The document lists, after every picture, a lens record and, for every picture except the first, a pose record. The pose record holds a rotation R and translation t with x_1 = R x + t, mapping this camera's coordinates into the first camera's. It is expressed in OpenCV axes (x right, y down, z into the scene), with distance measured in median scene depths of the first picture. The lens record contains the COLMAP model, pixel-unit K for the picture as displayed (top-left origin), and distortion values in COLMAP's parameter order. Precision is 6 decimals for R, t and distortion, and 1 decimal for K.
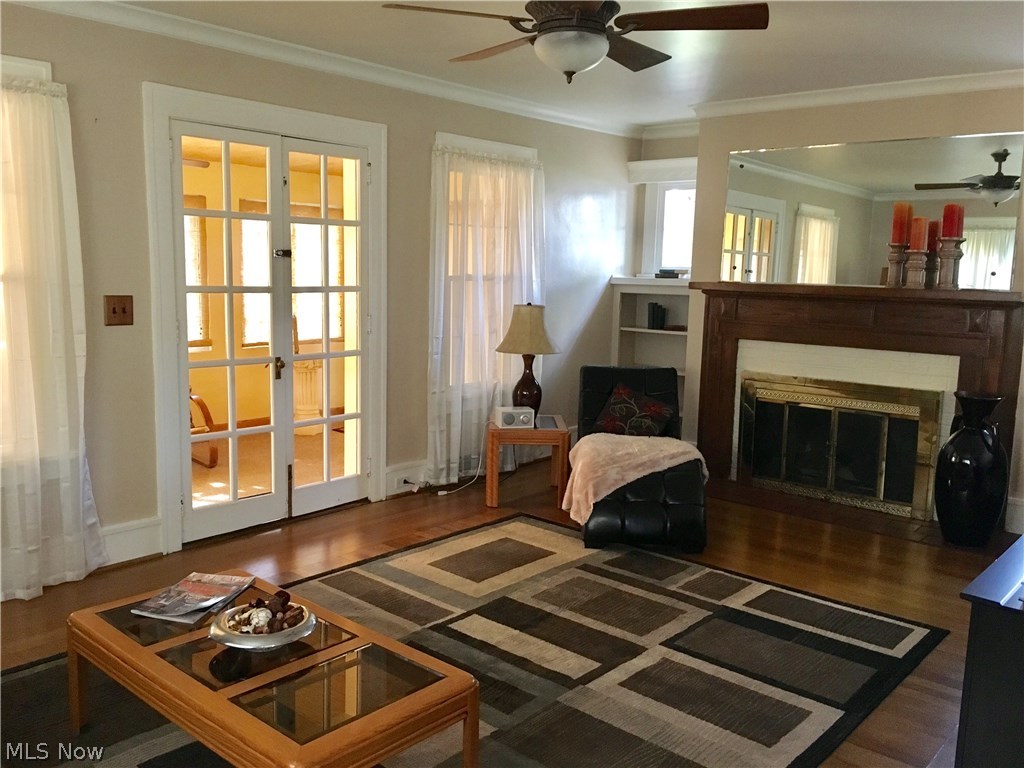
lens RADIAL K [[867.3, 0, 509.0], [0, 867.3, 385.7], [0, 0, 1]] dist [0.017838, -0.033191]
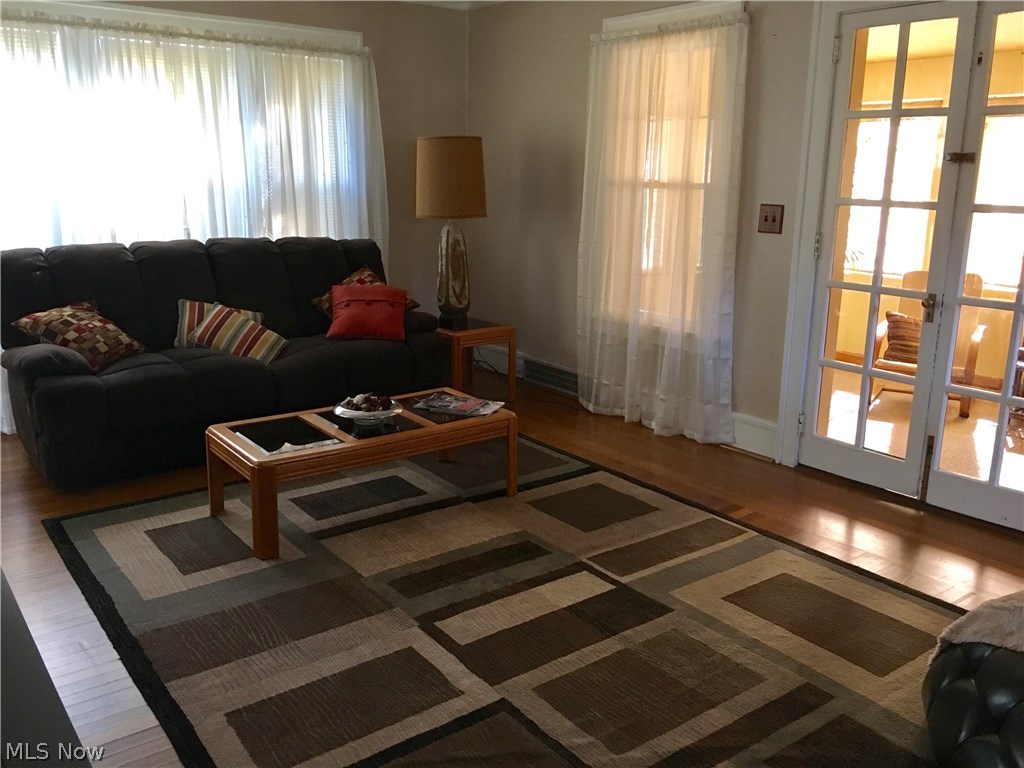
lens RADIAL K [[867.3, 0, 508.6], [0, 867.3, 384.8], [0, 0, 1]] dist [0.017838, -0.033191]
pose [[-0.206498, 0.209409, -0.955775, 0.678571], [-0.153043, 0.957893, 0.242938, -0.101985], [0.966404, 0.196441, -0.165754, 0.914971]]
